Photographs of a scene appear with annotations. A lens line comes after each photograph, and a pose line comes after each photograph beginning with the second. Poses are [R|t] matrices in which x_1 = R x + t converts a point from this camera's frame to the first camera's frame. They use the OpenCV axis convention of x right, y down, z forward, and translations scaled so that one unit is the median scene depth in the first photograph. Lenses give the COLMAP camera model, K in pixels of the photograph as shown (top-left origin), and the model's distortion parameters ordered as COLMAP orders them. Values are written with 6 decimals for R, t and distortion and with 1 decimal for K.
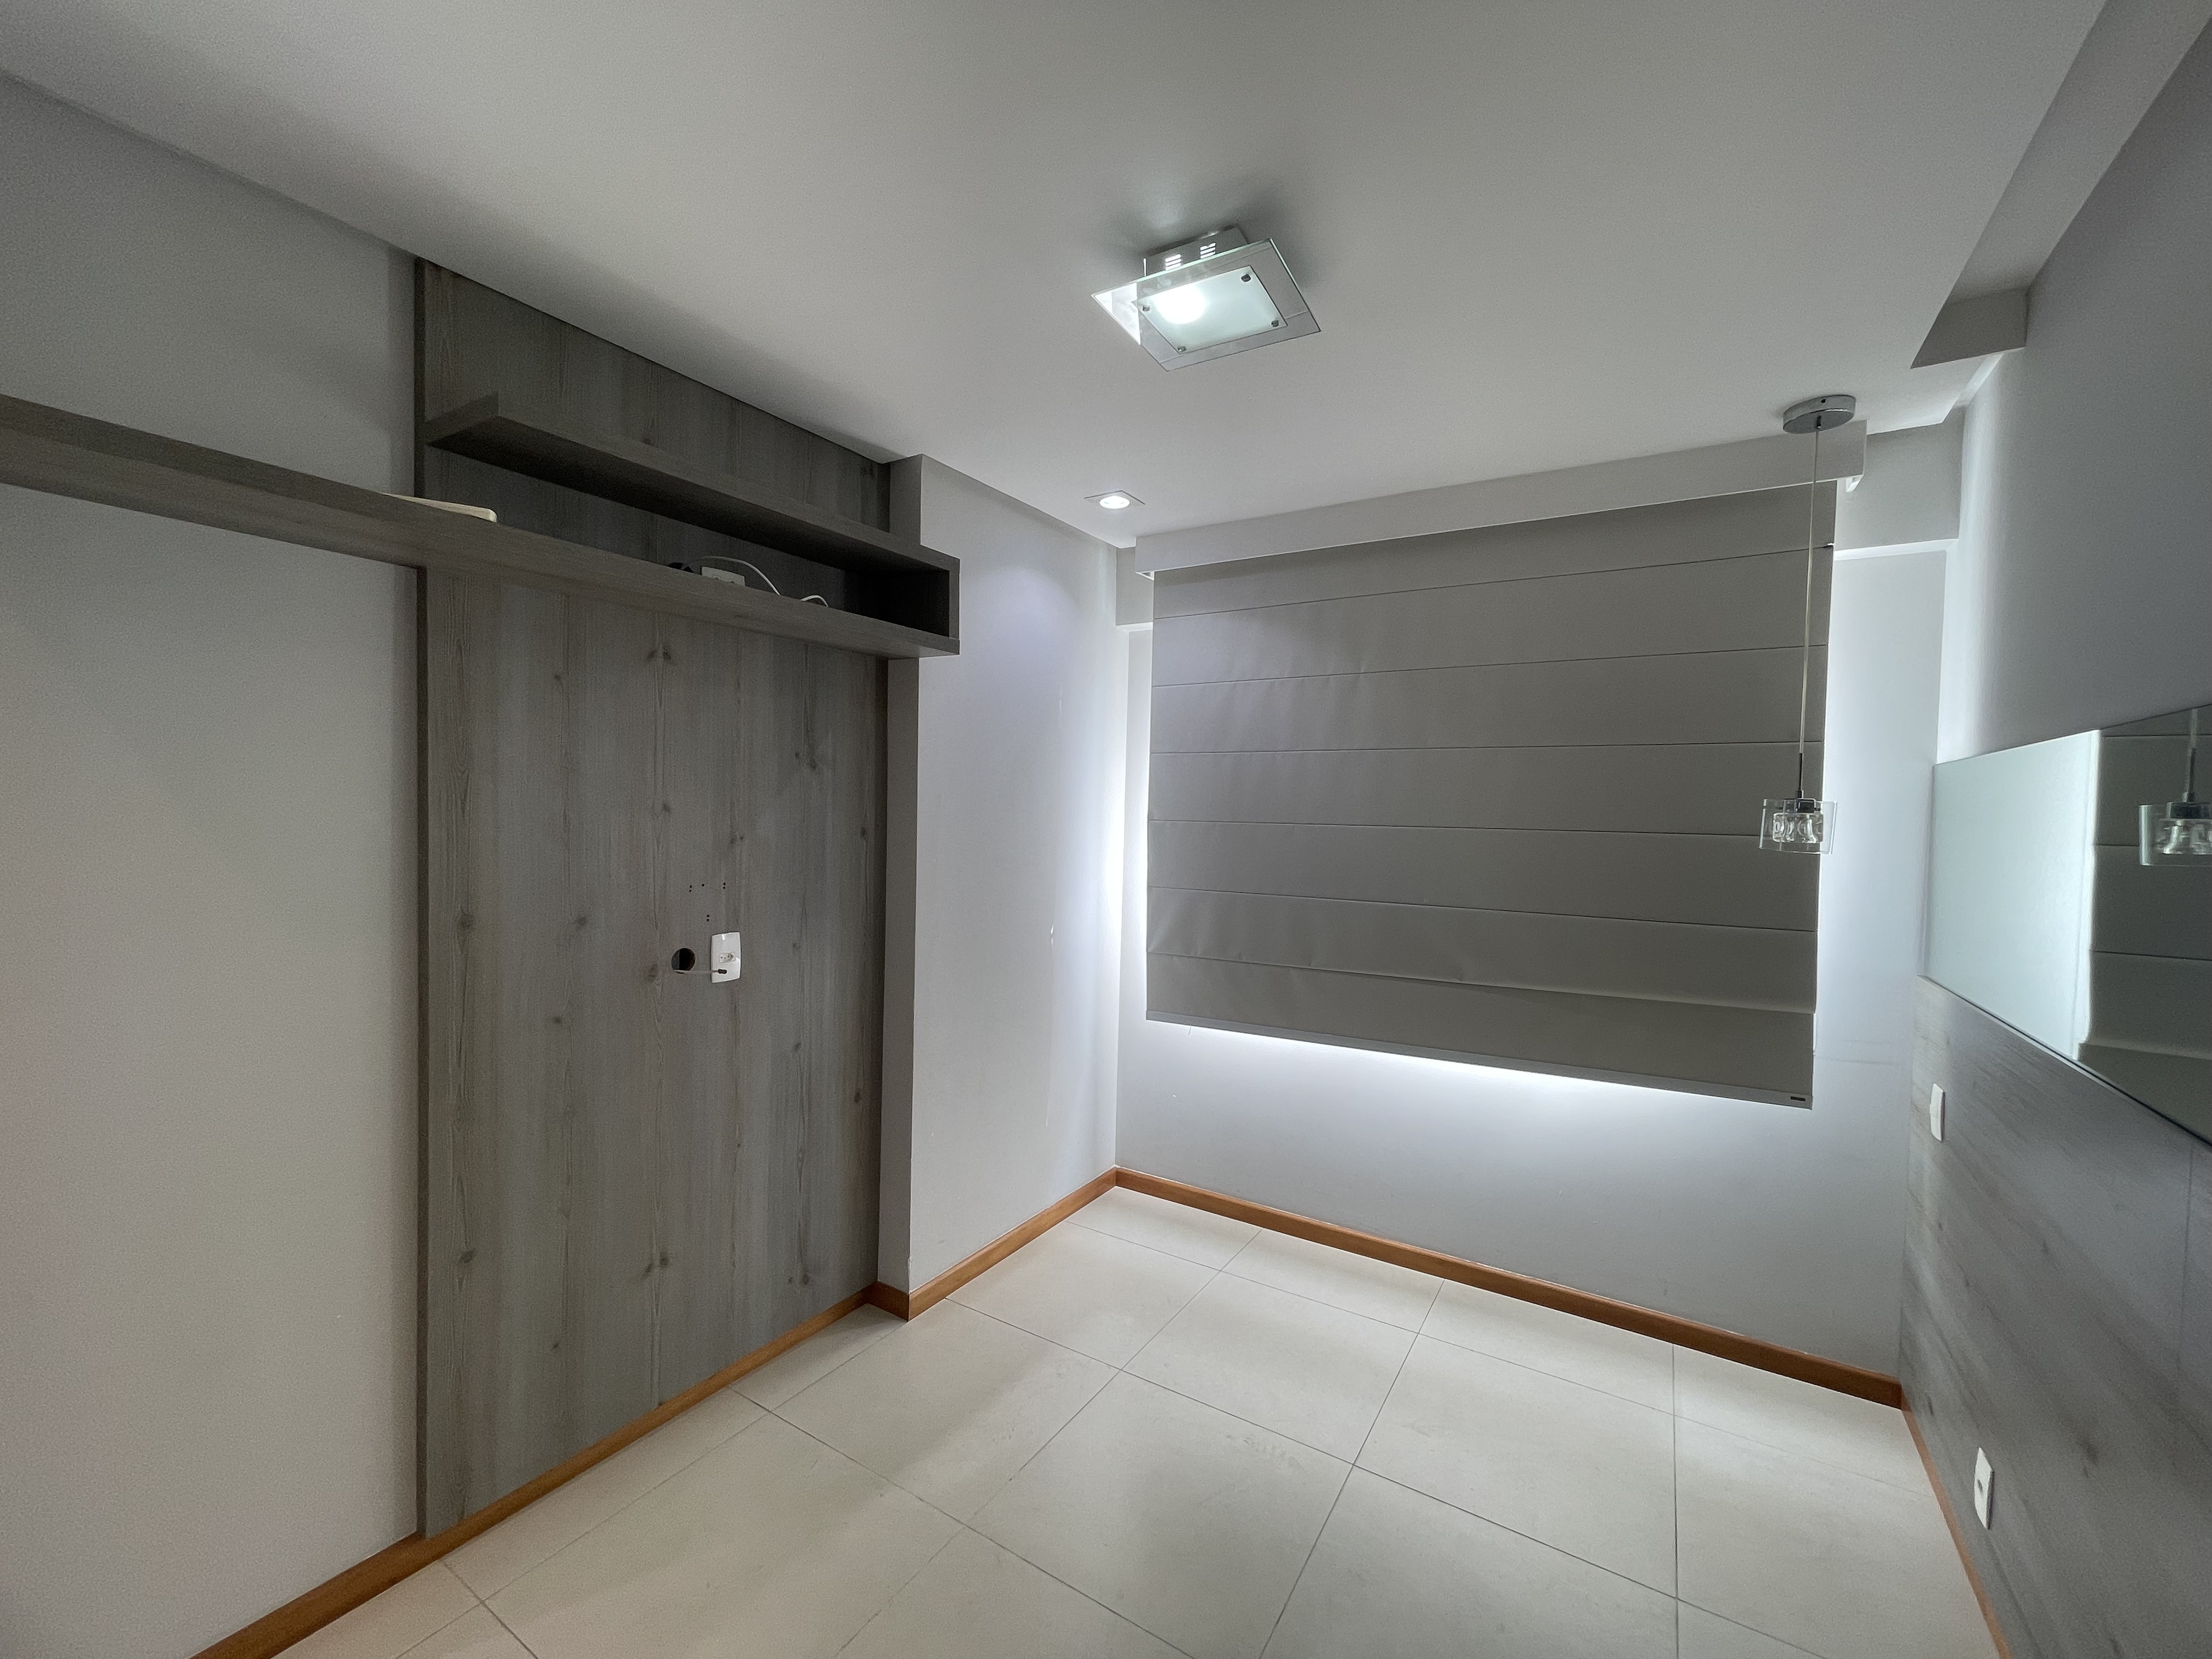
lens RADIAL K [[891.6, 0, 1107.8], [0, 891.6, 833.6], [0, 0, 1]] dist [-0.002152, 0.000031]
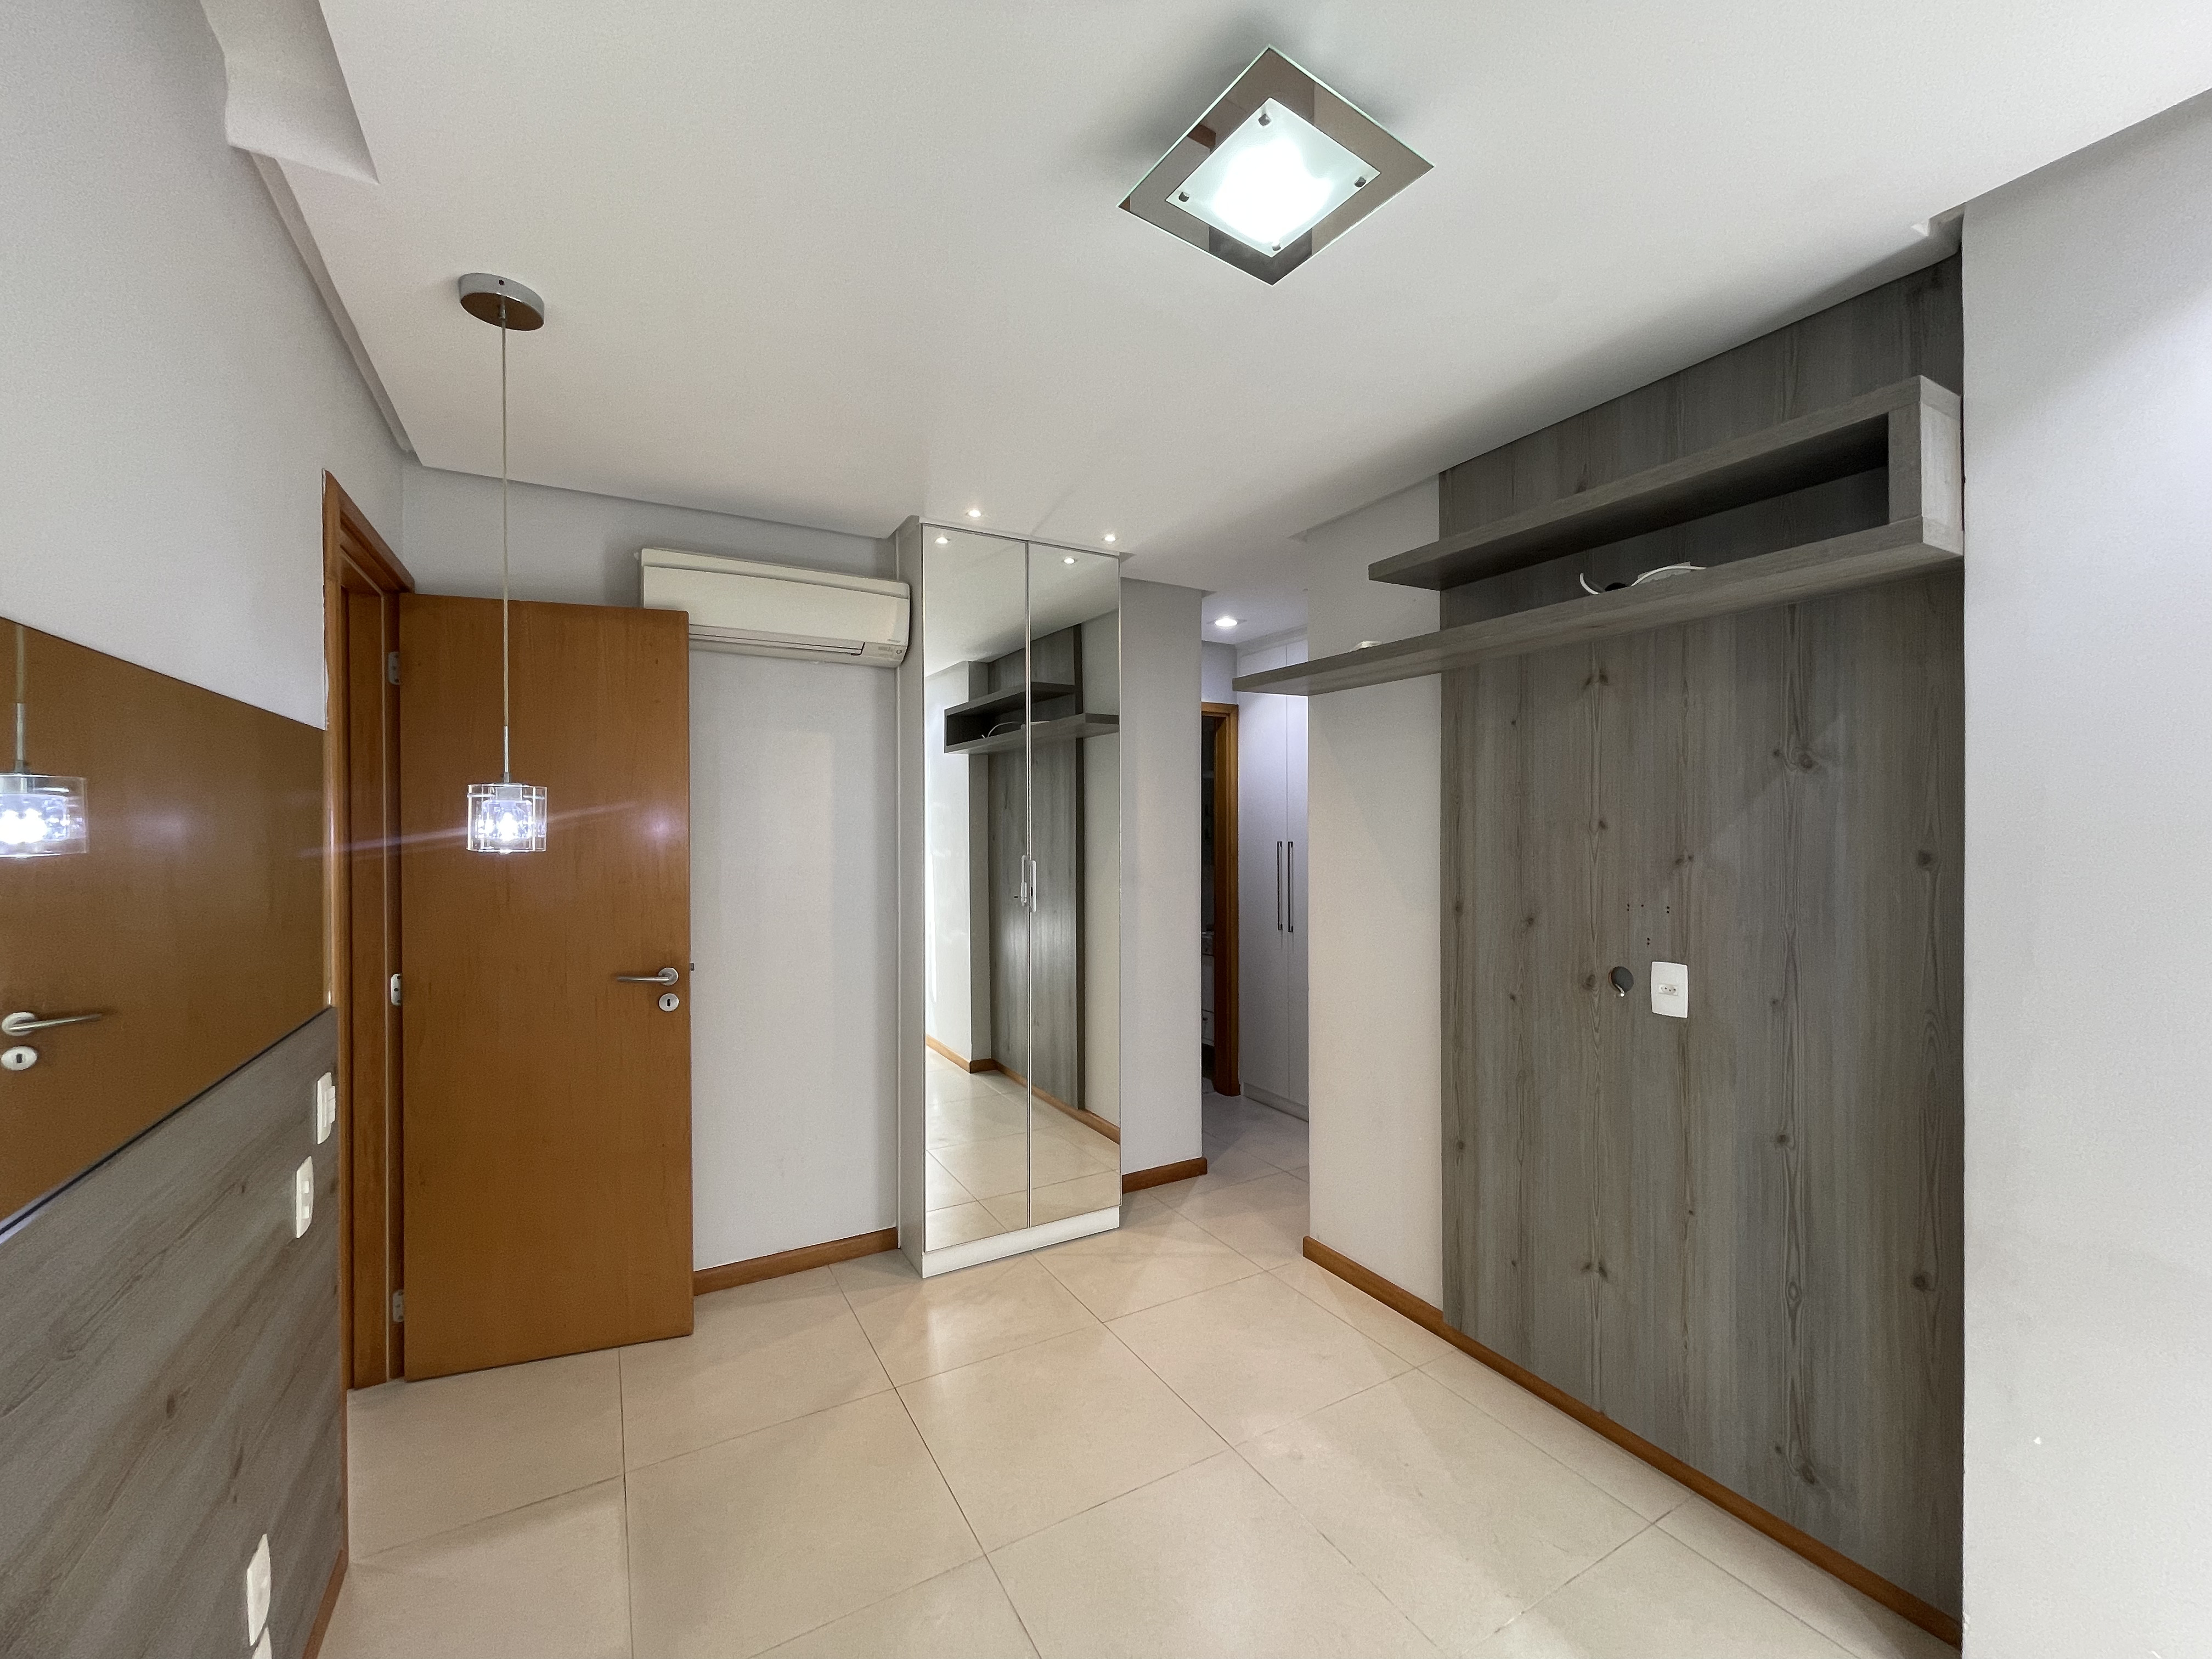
lens RADIAL K [[891.6, 0, 1107.8], [0, 891.6, 833.6], [0, 0, 1]] dist [-0.002152, 0.000031]
pose [[-0.463688, -0.019864, -0.885776, 0.656047], [-0.037679, 0.999286, -0.002685, 0.005104], [0.885197, 0.032130, -0.464106, 0.933880]]
